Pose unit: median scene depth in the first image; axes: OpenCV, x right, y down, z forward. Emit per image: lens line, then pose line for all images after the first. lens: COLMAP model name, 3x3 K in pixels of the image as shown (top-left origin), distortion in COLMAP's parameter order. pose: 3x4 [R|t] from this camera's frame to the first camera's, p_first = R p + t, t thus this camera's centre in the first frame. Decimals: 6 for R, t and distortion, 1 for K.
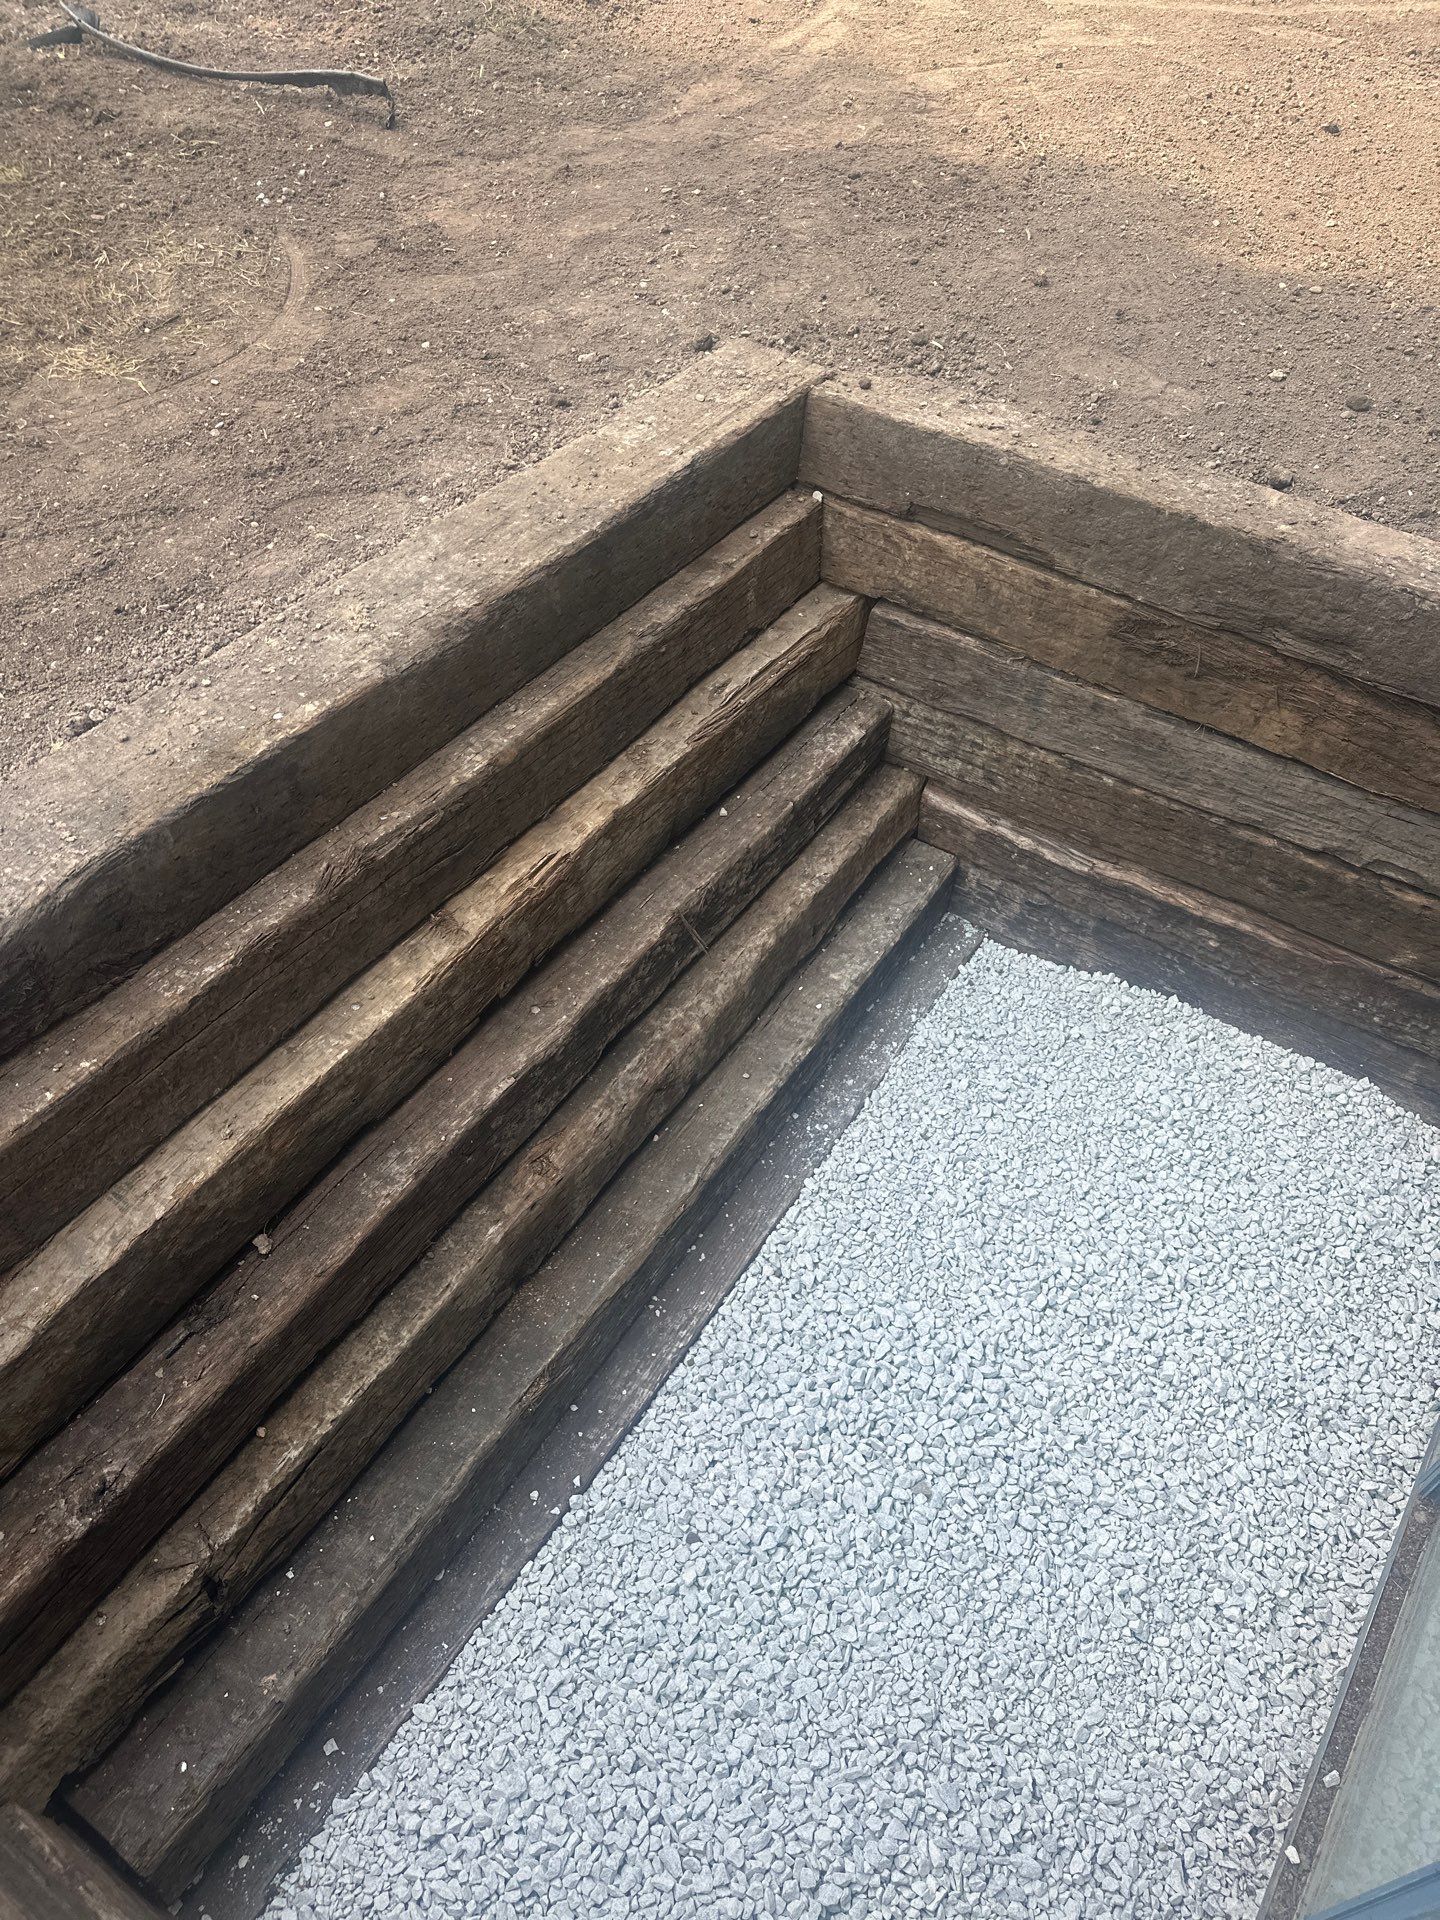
lens RADIAL K [[1314.5, 0, 700.5], [0, 1314.5, 961.5], [0, 0, 1]] dist [0.100996, -0.103622]
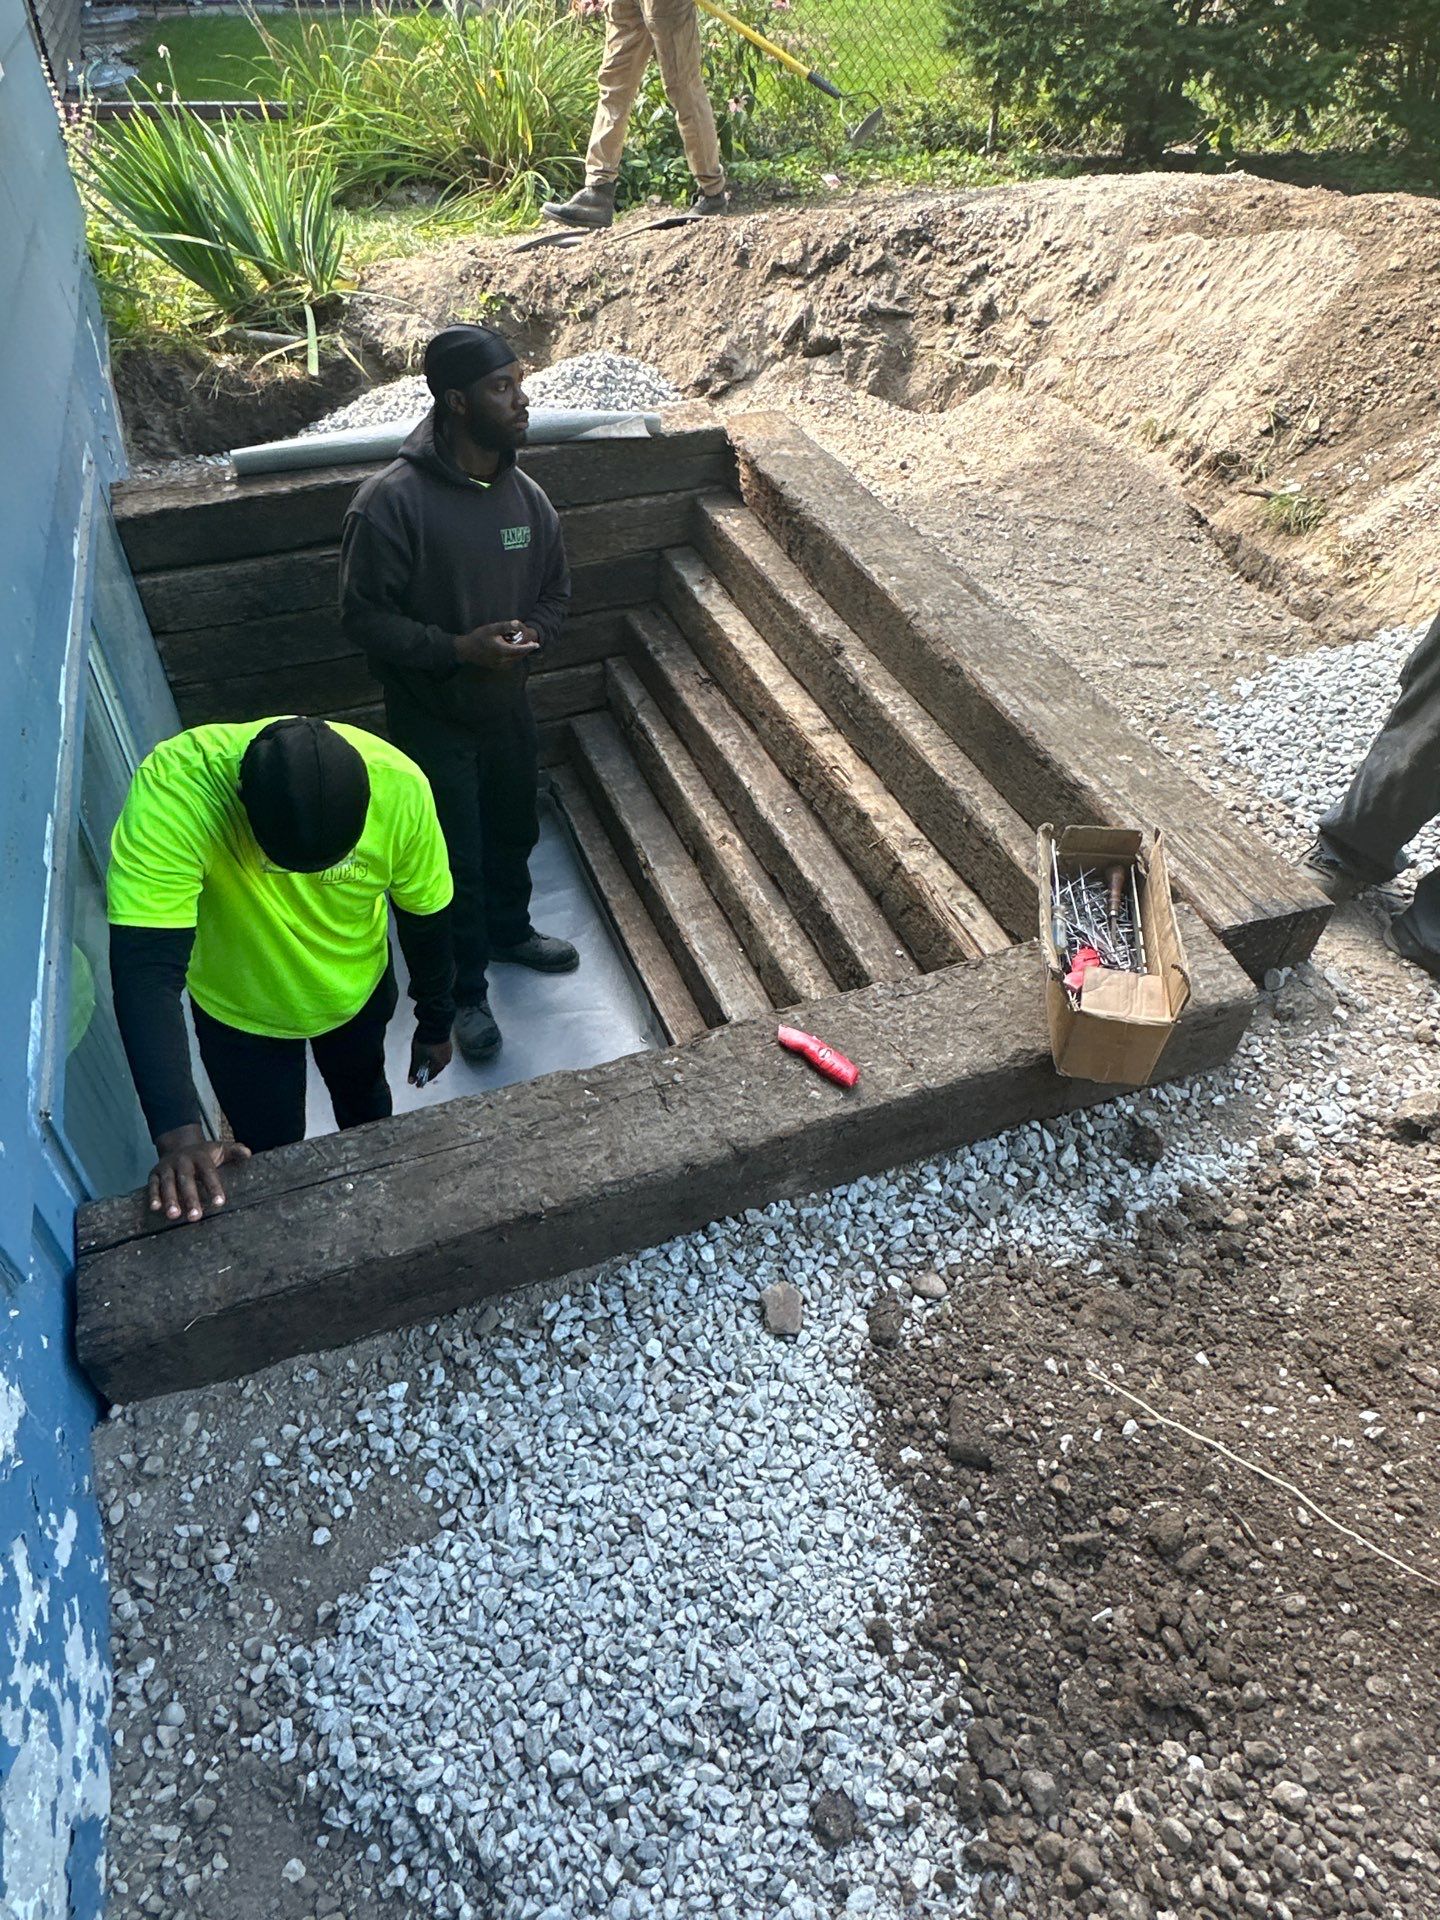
lens RADIAL K [[1349.0, 0, 720.0], [0, 1349.0, 960.0], [0, 0, 1]] dist [0.114755, -0.169264]
pose [[-0.585392, 0.519625, -0.622339, 0.891872], [-0.600902, 0.237234, 0.763307, -0.964677], [0.544273, 0.820798, 0.173369, 0.717484]]
